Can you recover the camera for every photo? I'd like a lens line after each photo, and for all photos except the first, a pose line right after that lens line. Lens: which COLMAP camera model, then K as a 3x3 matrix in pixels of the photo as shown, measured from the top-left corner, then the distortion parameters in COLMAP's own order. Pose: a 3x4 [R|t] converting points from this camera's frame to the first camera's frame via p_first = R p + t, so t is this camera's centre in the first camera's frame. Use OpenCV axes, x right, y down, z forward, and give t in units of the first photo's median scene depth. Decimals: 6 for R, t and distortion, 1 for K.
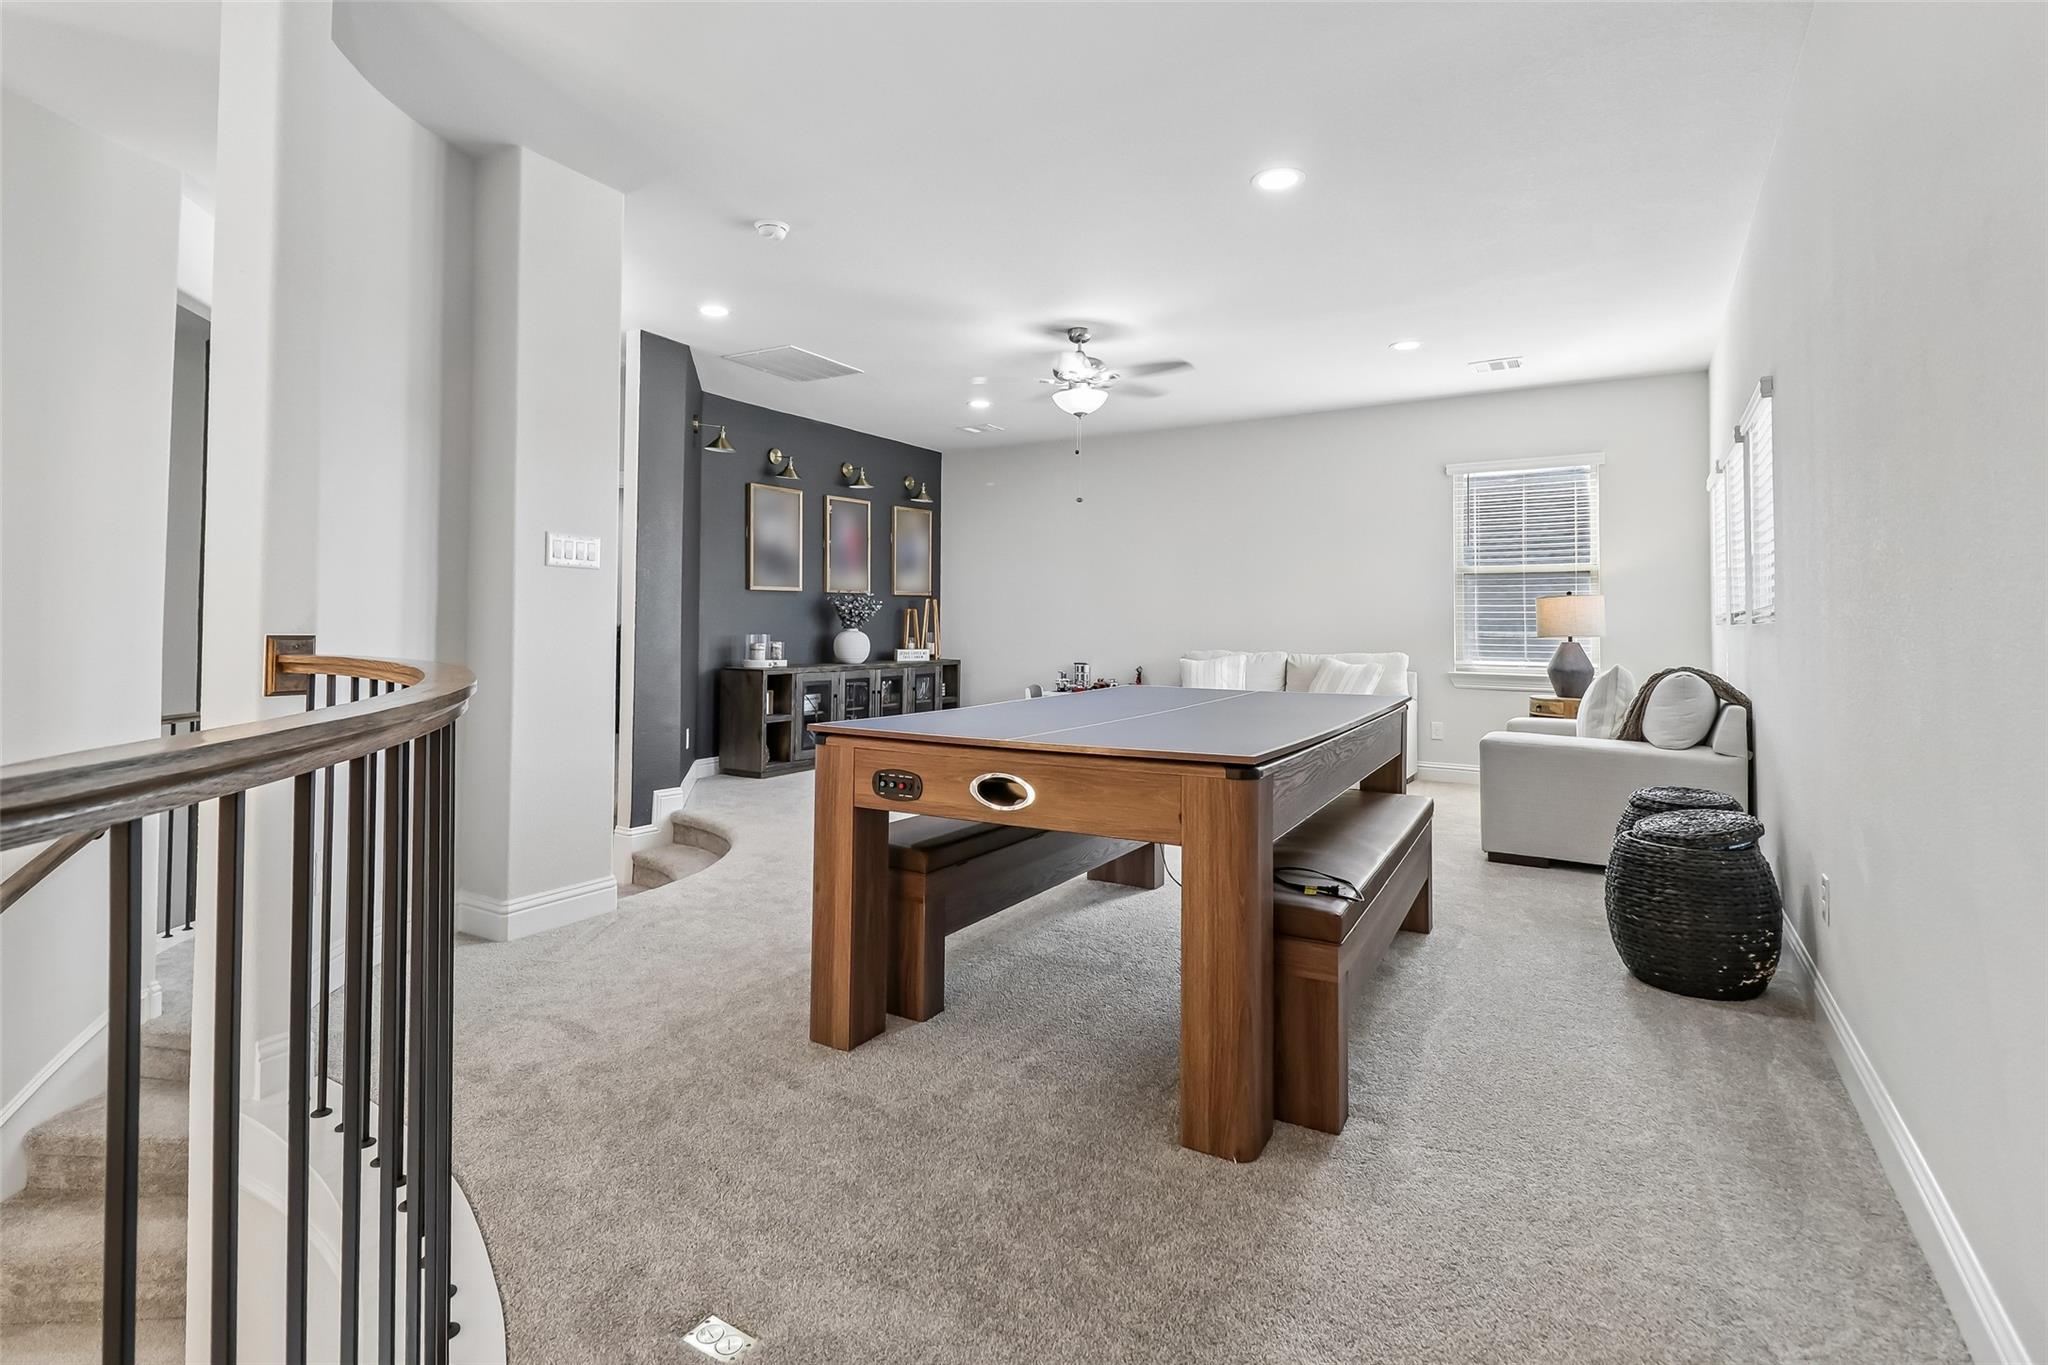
lens RADIAL K [[963.6, 0, 1024.8], [0, 963.6, 642.6], [0, 0, 1]] dist [-0.001739, -0.001119]
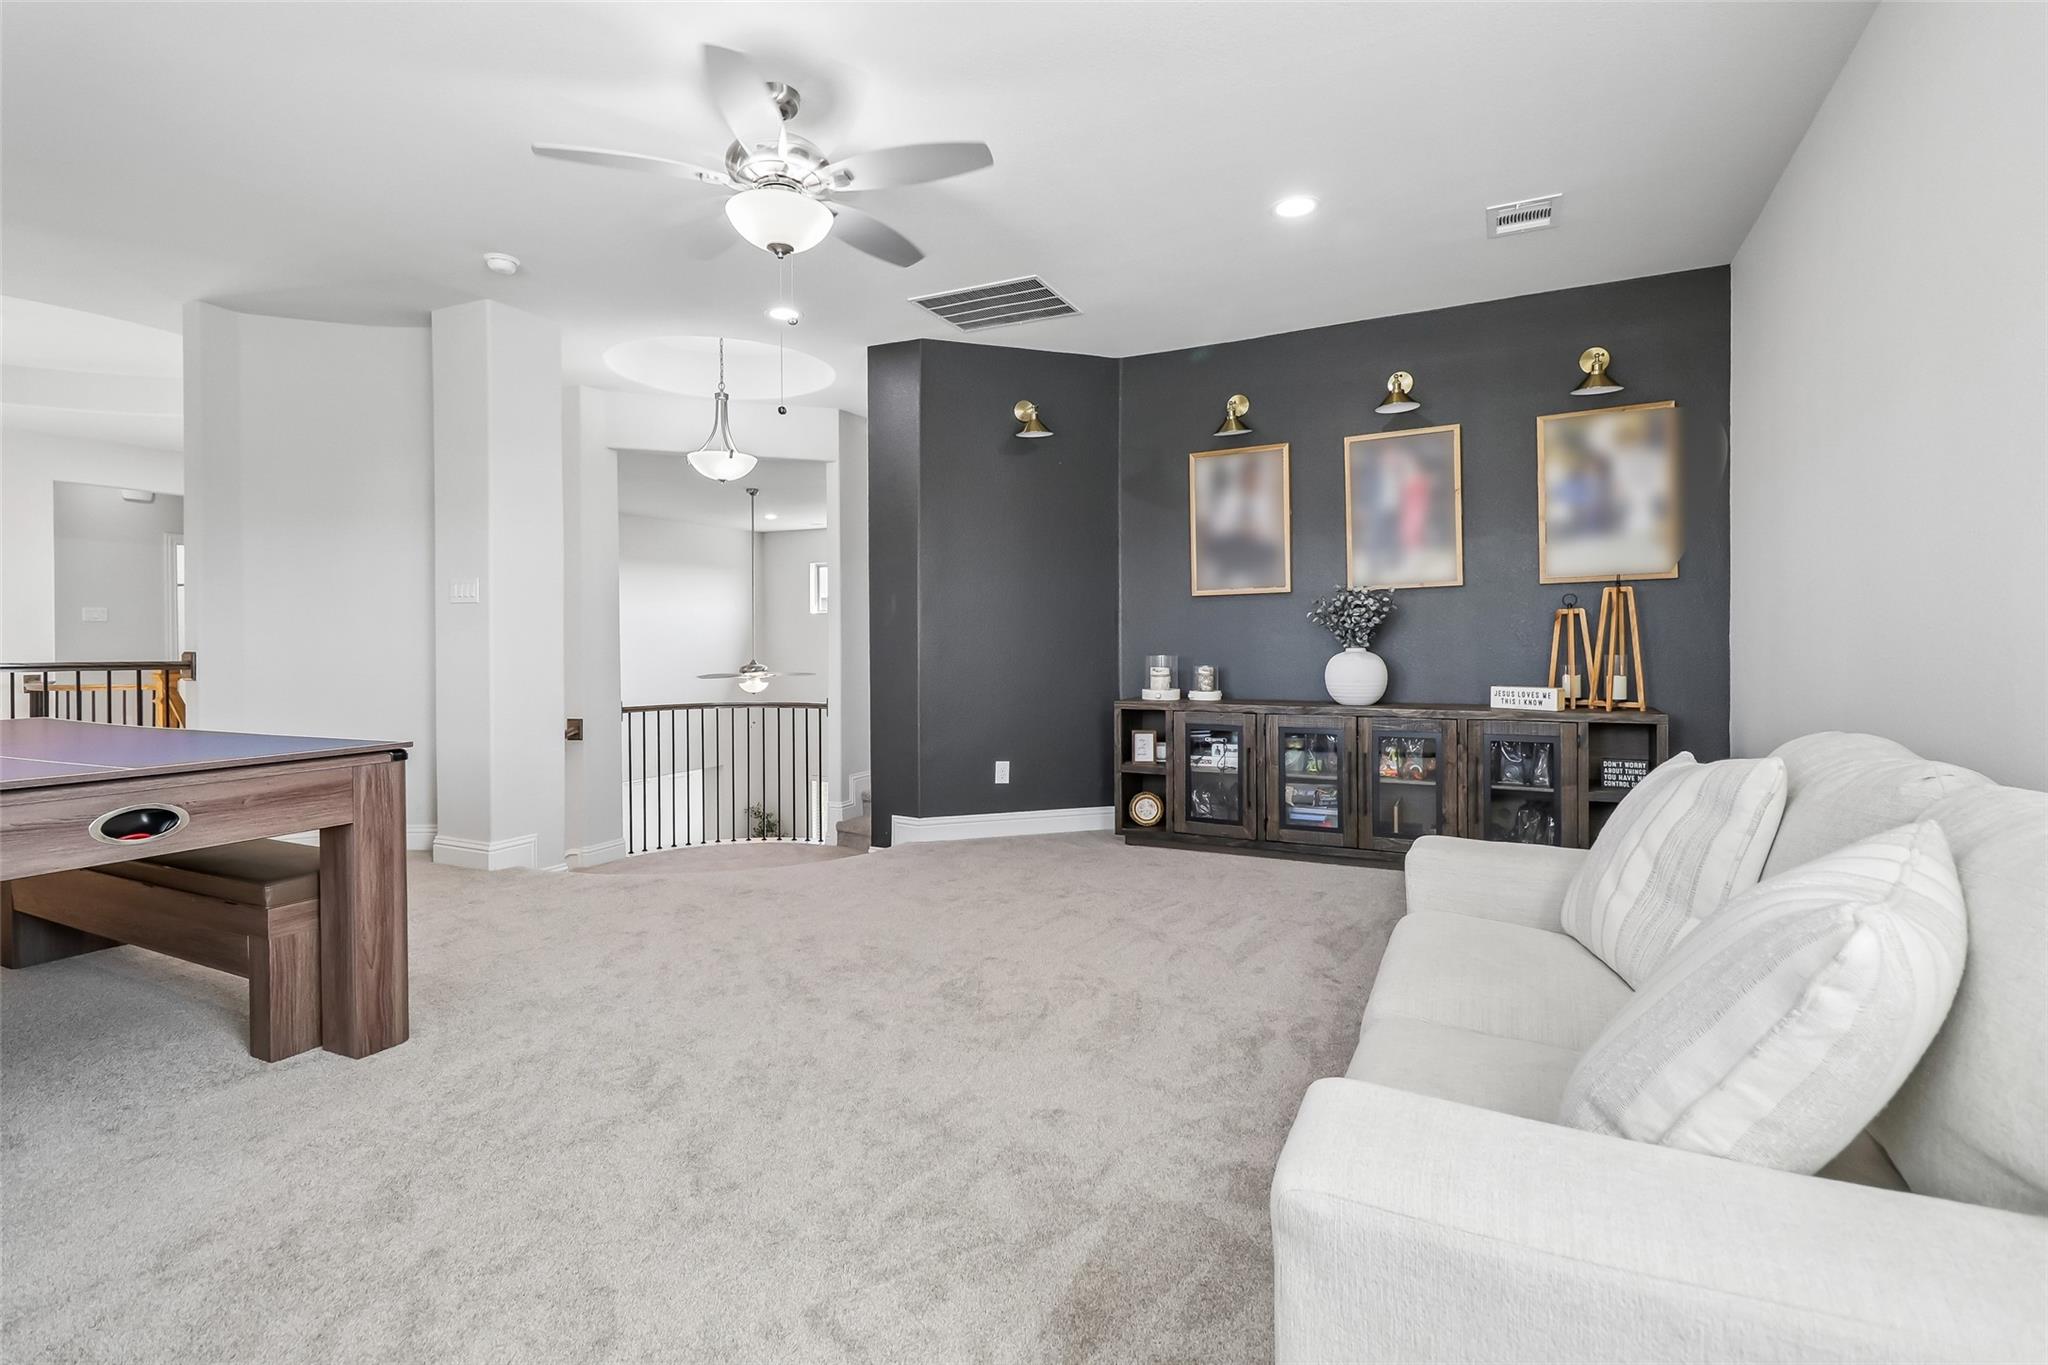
lens RADIAL K [[963.6, 0, 1024.8], [0, 963.6, 642.6], [0, 0, 1]] dist [-0.001739, -0.001119]
pose [[0.094190, -0.019979, -0.995354, 0.436688], [-0.021083, 0.999534, -0.022058, 0.000579], [0.995331, 0.023062, 0.093725, 0.789328]]
